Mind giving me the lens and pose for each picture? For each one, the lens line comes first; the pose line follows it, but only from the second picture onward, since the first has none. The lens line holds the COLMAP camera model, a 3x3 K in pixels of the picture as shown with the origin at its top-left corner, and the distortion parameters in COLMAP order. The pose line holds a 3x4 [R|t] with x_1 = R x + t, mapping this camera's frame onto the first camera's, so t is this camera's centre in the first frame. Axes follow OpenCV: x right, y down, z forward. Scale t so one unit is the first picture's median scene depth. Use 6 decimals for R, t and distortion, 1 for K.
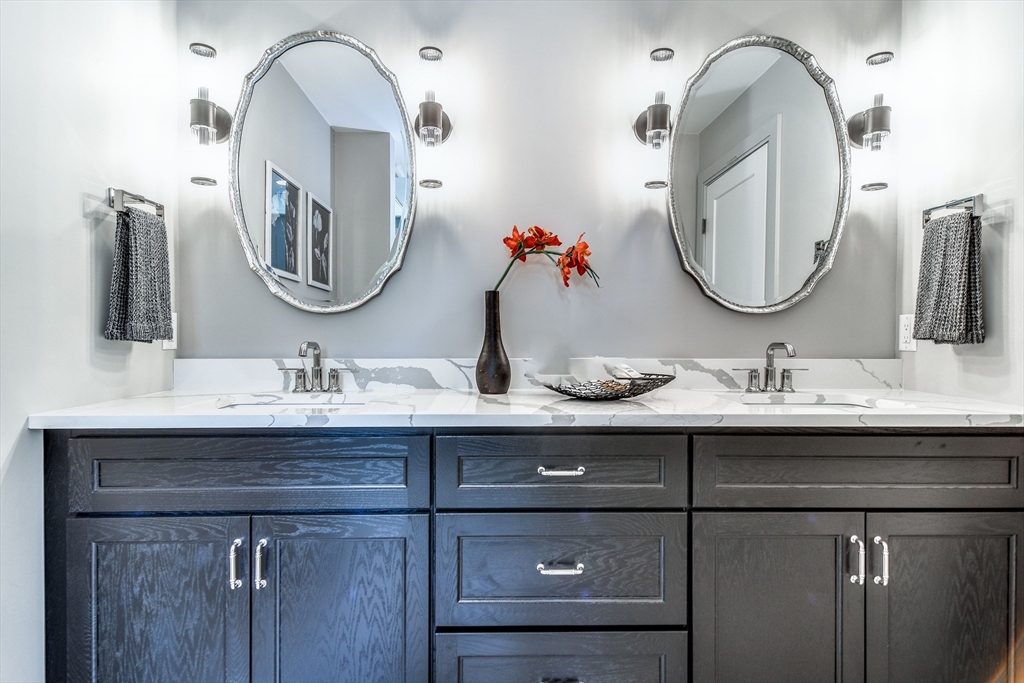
lens RADIAL K [[545.4, 0, 512.2], [0, 545.4, 341.3], [0, 0, 1]] dist [0.010344, -0.001108]
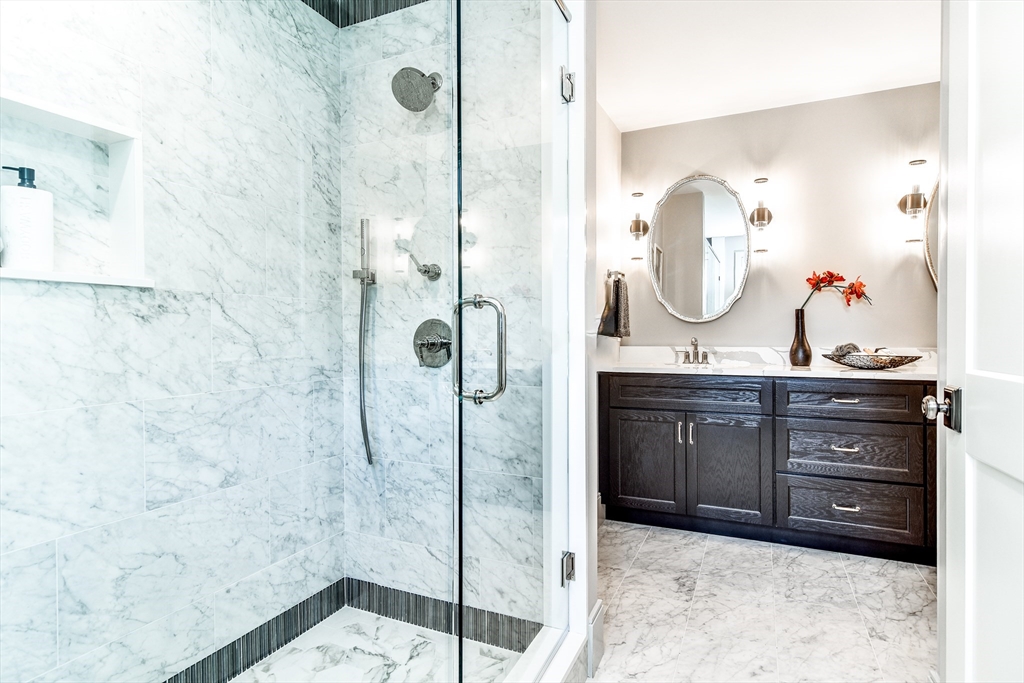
lens RADIAL K [[545.4, 0, 503.3], [0, 545.4, 337.1], [0, 0, 1]] dist [0.010344, -0.001108]
pose [[0.890641, -0.002463, -0.454700, -0.087353], [-0.002160, 0.999951, -0.009649, 0.019022], [0.454702, 0.009576, 0.890592, -1.045836]]
